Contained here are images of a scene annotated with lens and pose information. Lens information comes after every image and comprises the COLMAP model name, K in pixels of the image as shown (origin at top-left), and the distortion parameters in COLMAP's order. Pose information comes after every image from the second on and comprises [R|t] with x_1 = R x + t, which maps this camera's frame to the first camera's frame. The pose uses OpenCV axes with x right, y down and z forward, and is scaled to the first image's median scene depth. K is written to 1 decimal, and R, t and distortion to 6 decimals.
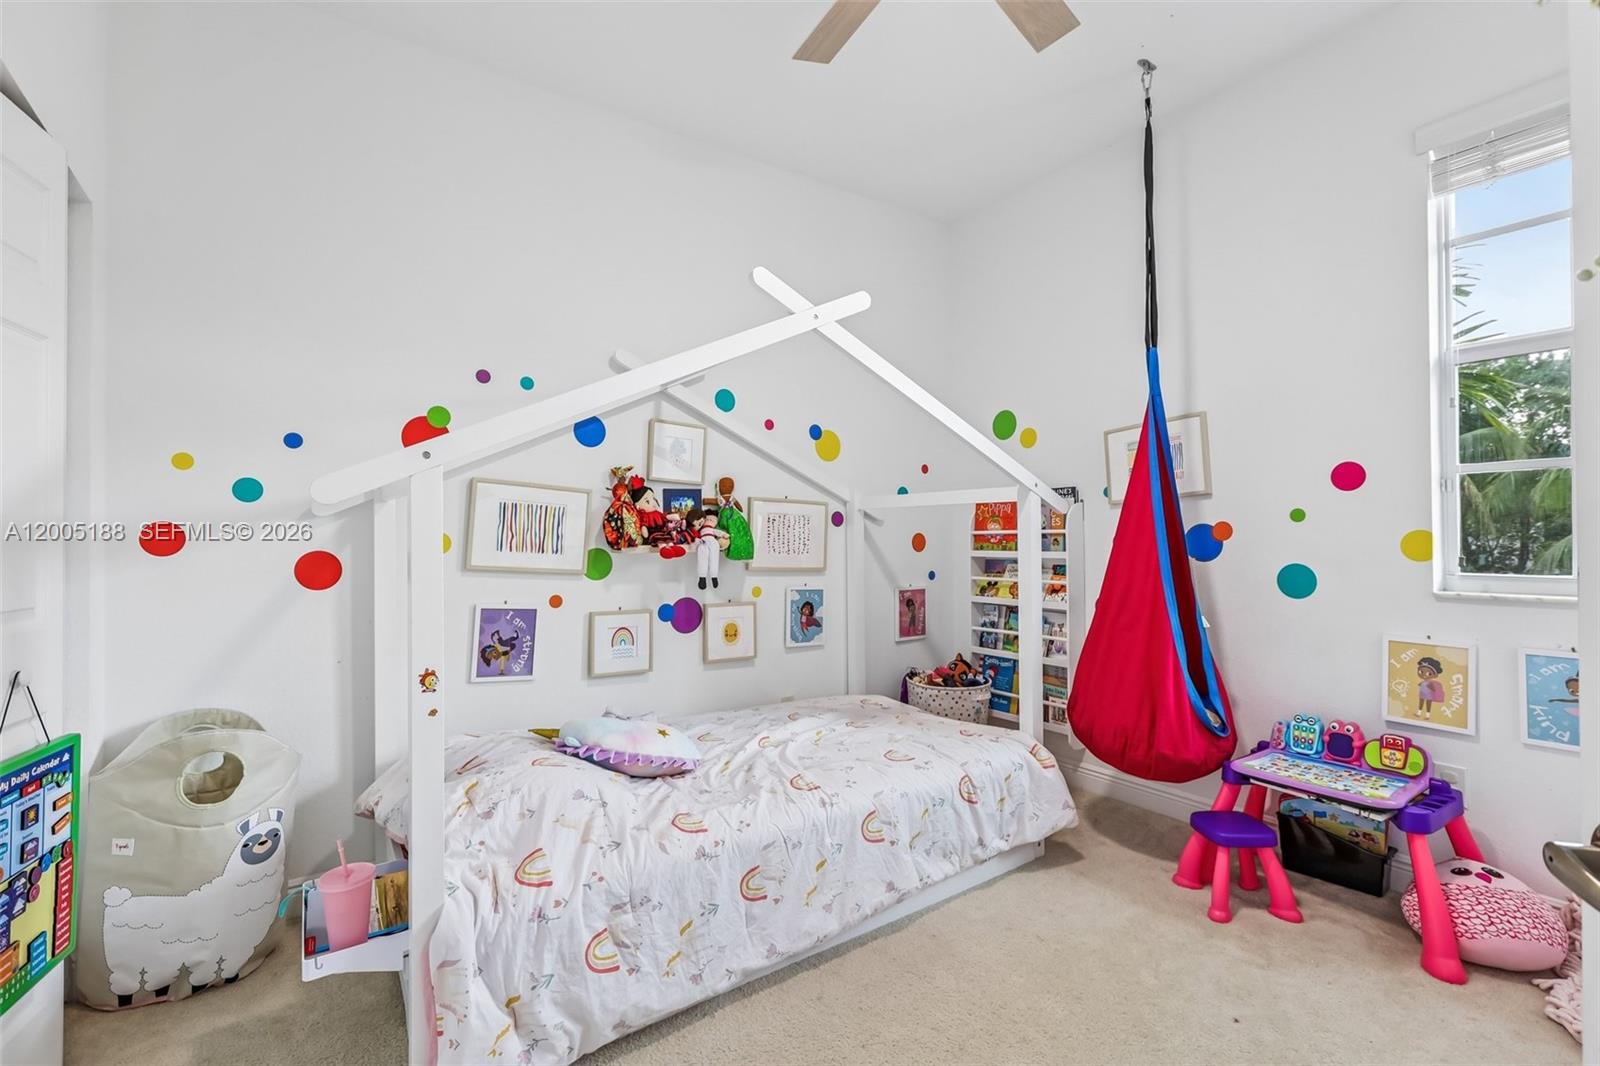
lens RADIAL K [[710.9, 0, 800.3], [0, 710.9, 533.2], [0, 0, 1]] dist [-0.005595, 0.004334]
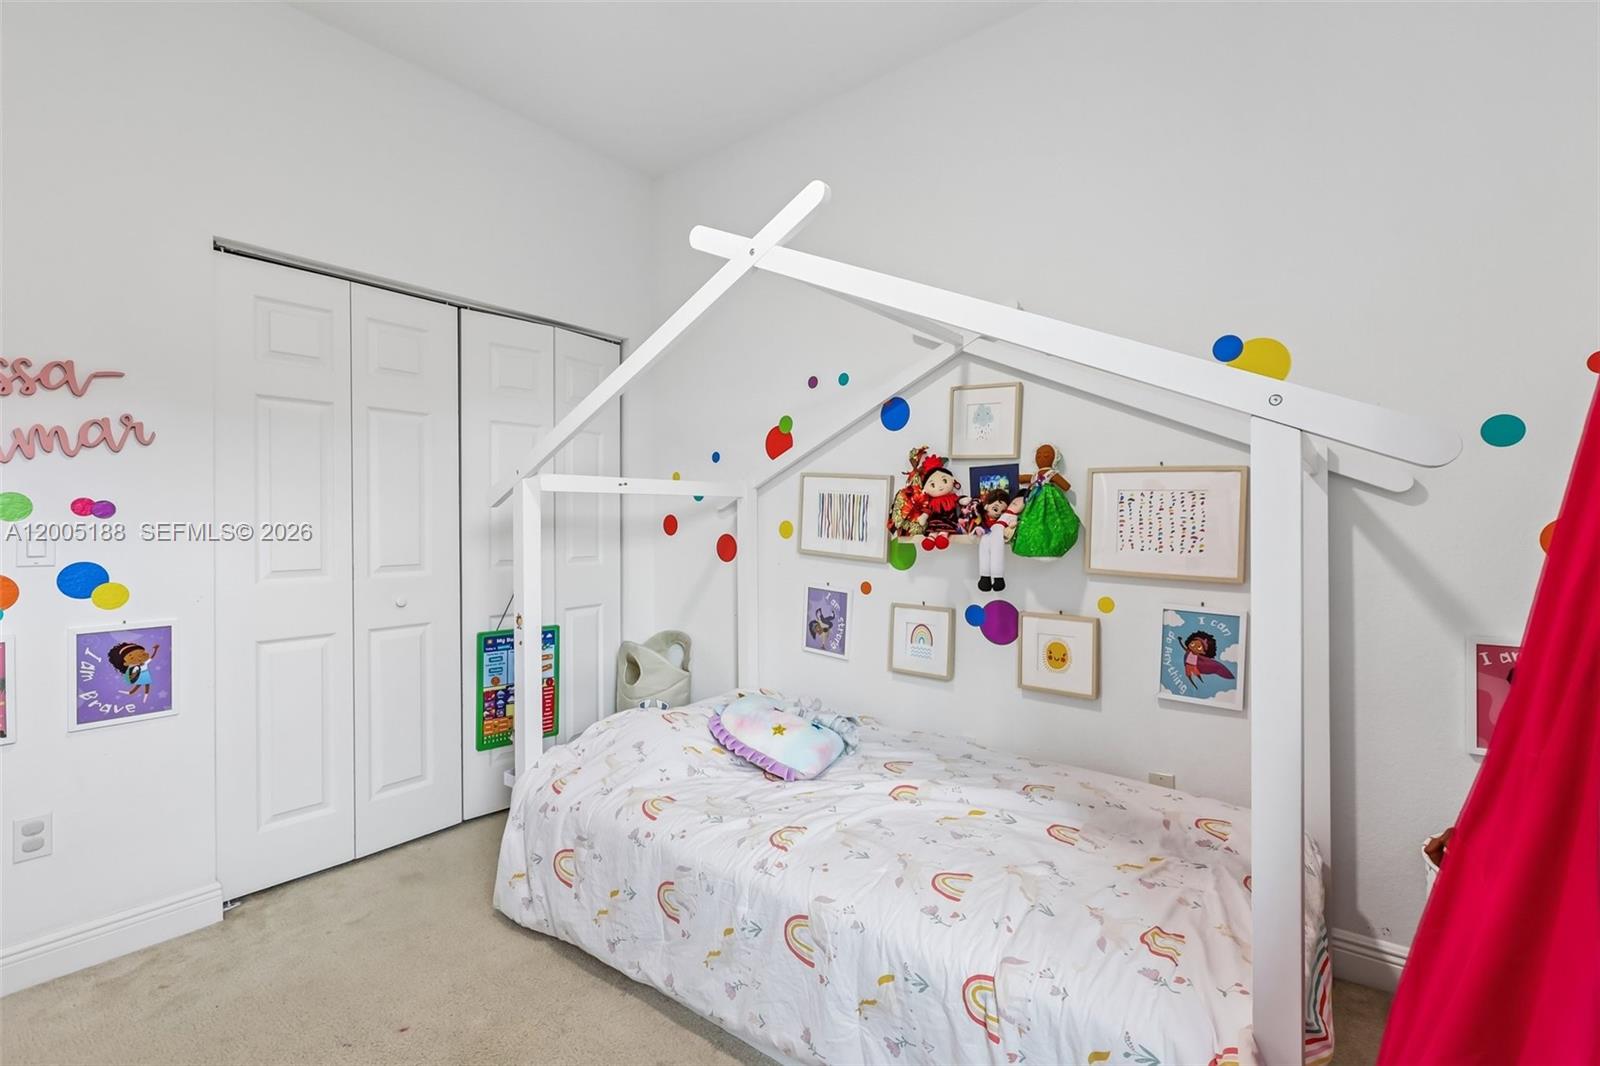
lens RADIAL K [[710.9, 0, 799.0], [0, 710.9, 523.7], [0, 0, 1]] dist [-0.005595, 0.004334]
pose [[0.300407, 0.005194, -0.953797, 0.592911], [0.007220, 0.999944, 0.007720, -0.004259], [0.953784, -0.009206, 0.300353, 0.600544]]
